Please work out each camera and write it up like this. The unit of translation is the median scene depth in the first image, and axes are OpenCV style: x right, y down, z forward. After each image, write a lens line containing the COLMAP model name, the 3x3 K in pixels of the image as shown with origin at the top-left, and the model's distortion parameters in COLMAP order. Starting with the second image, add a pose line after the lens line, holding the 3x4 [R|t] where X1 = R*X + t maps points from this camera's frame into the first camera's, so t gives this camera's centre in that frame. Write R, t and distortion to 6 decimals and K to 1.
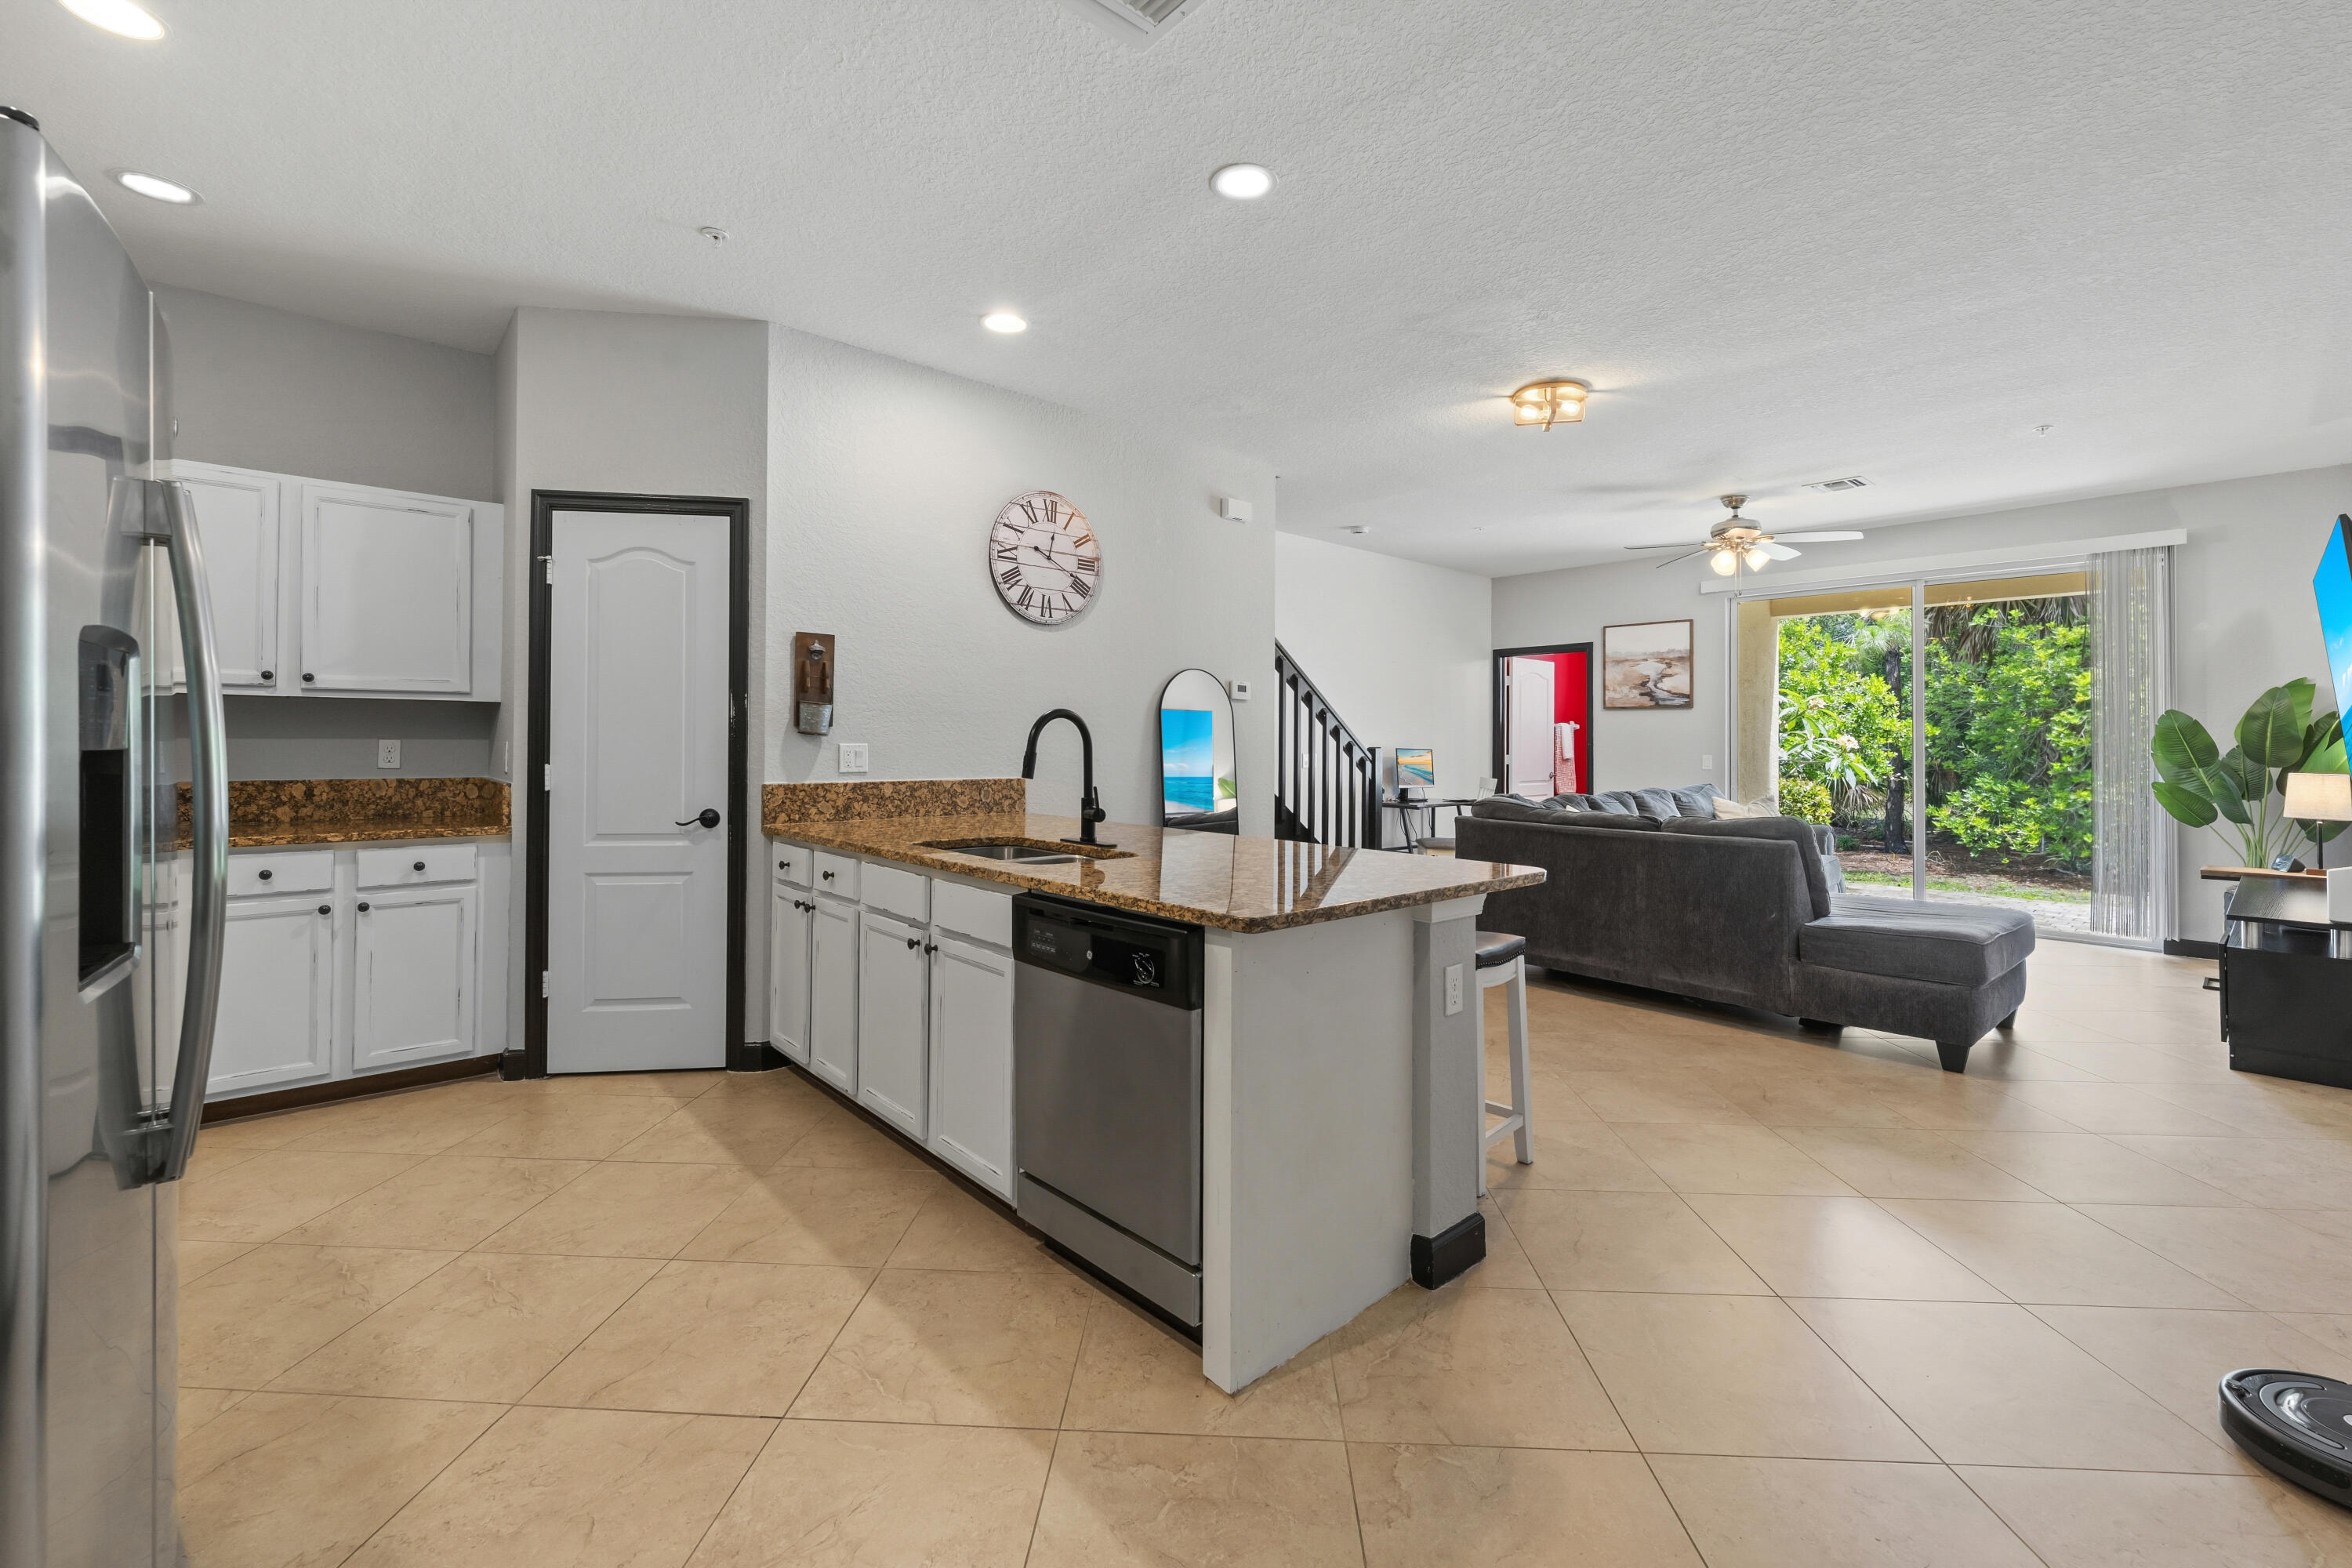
lens RADIAL K [[966.5, 0, 1182.6], [0, 966.5, 724.8], [0, 0, 1]] dist [0.003845, -0.001799]
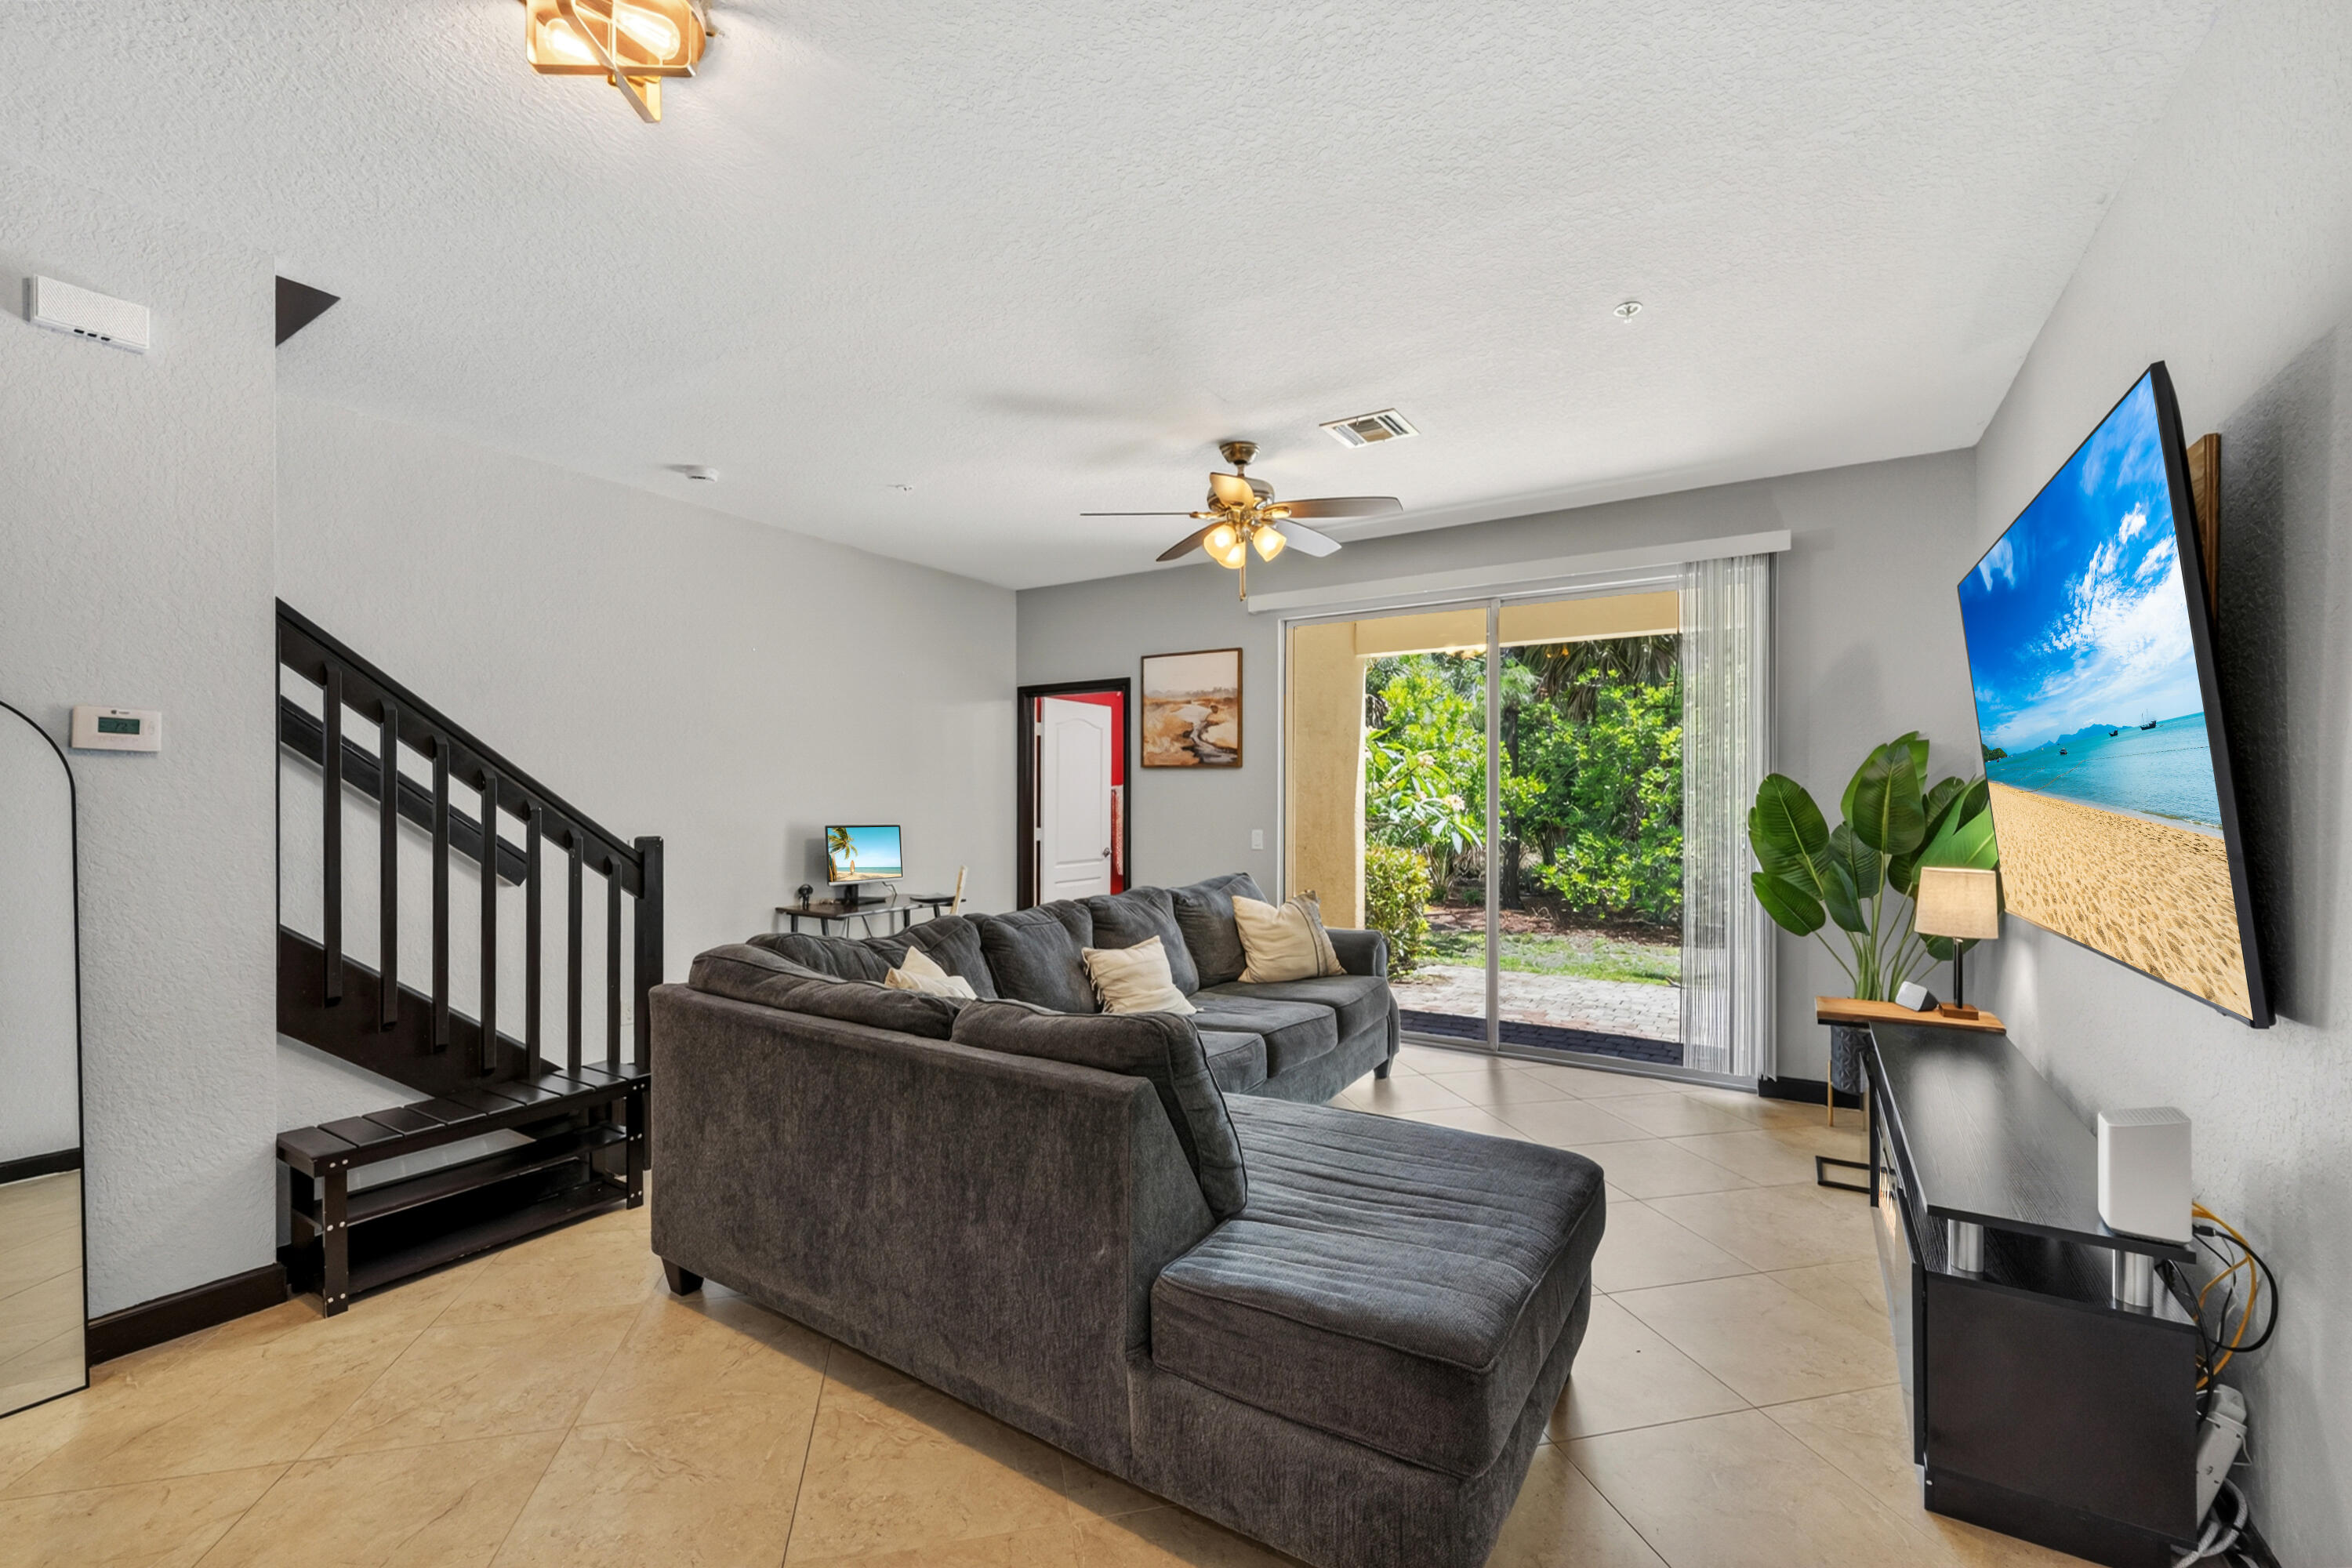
lens RADIAL K [[966.5, 0, 1167.7], [0, 966.5, 795.2], [0, 0, 1]] dist [0.003845, -0.001799]
pose [[0.962369, -0.005313, 0.271693, 0.356770], [0.000506, 0.999842, 0.017757, -0.011755], [-0.271744, -0.016952, 0.962220, 0.393099]]
